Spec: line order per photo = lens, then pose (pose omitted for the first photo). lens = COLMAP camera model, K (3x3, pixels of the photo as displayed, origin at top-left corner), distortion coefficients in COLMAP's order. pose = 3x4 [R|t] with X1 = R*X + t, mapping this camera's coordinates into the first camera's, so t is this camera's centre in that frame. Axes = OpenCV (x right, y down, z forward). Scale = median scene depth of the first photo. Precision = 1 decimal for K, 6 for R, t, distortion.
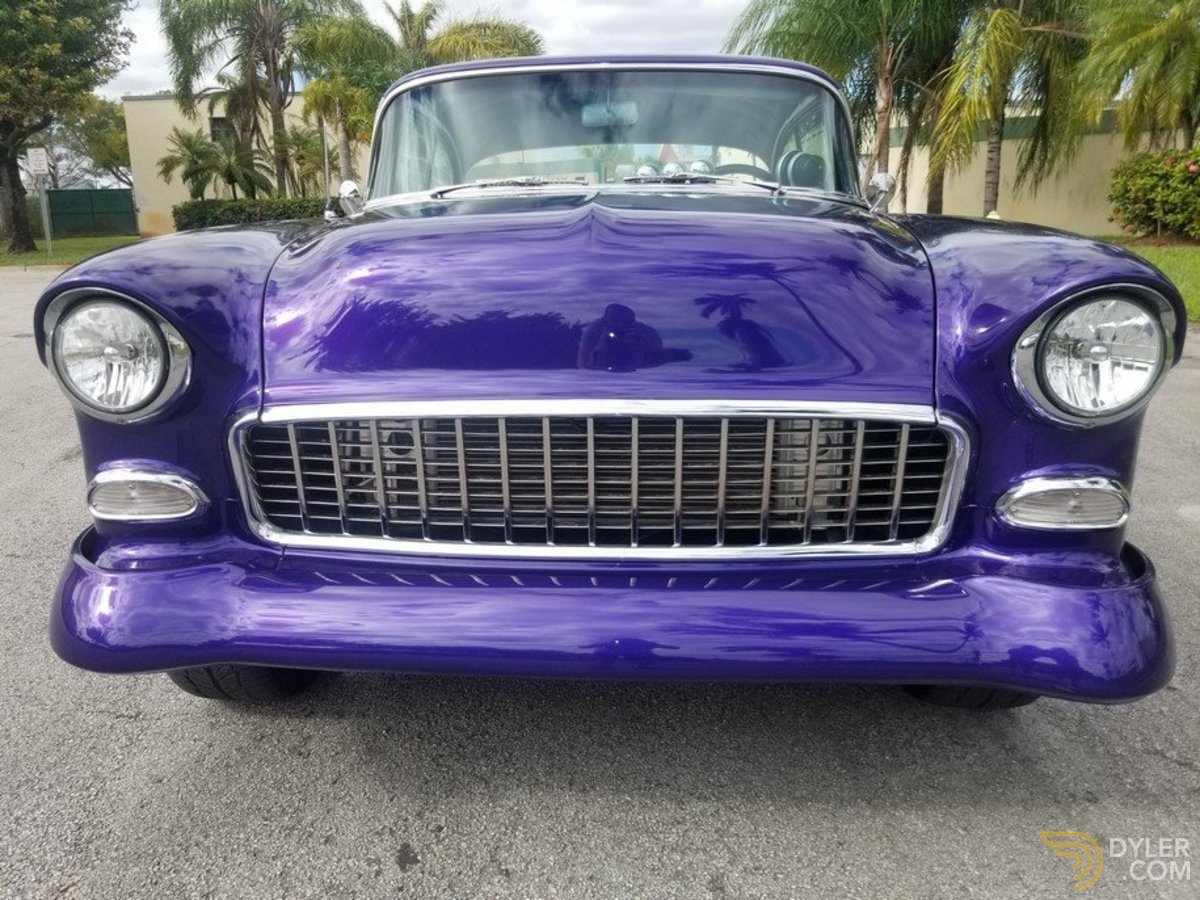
lens RADIAL K [[967.5, 0, 597.9], [0, 967.5, 415.4], [0, 0, 1]] dist [-0.003778, -0.007999]
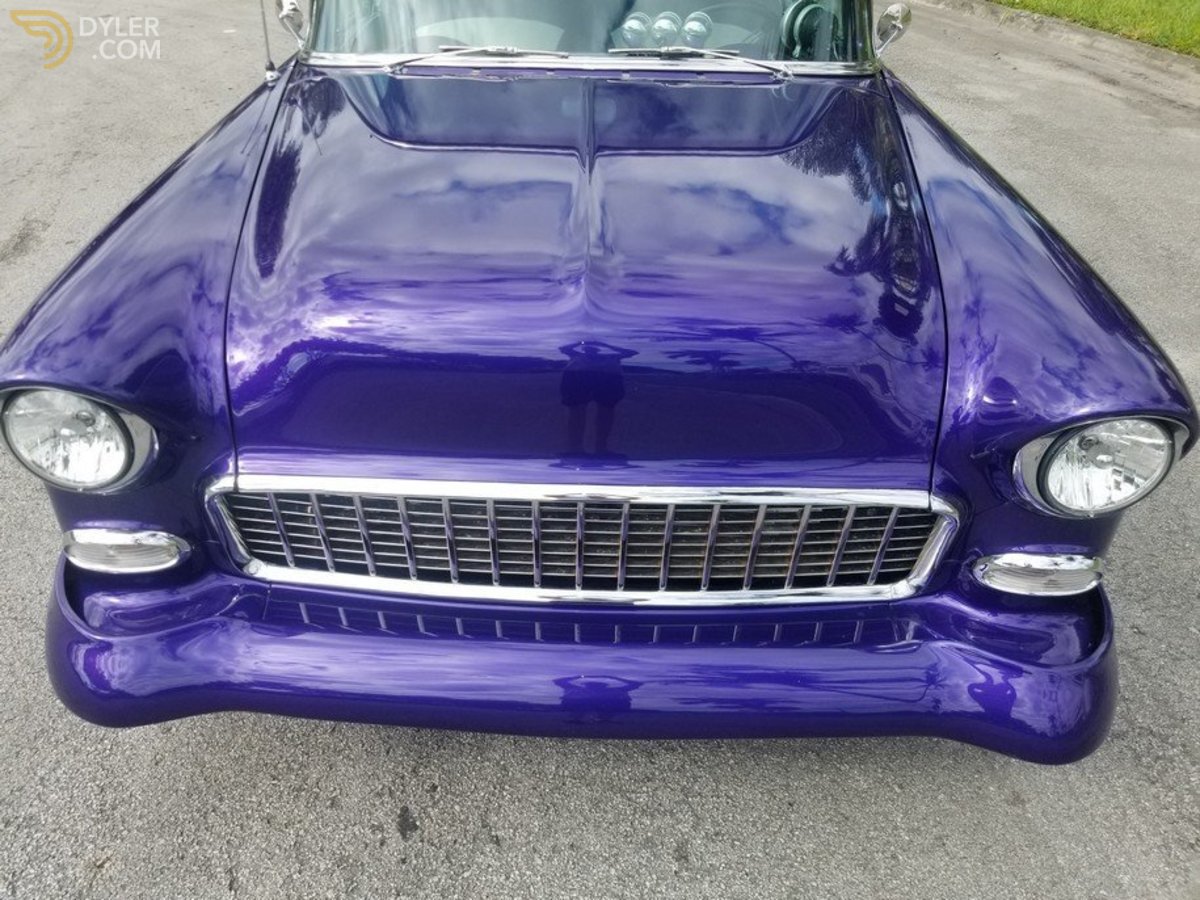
lens RADIAL K [[967.5, 0, 597.2], [0, 967.5, 445.9], [0, 0, 1]] dist [-0.003778, -0.007999]
pose [[0.998938, 0.011415, 0.044640, -0.032560], [-0.026157, 0.938080, 0.345431, -0.348715], [-0.037933, -0.346231, 0.937382, 0.094463]]
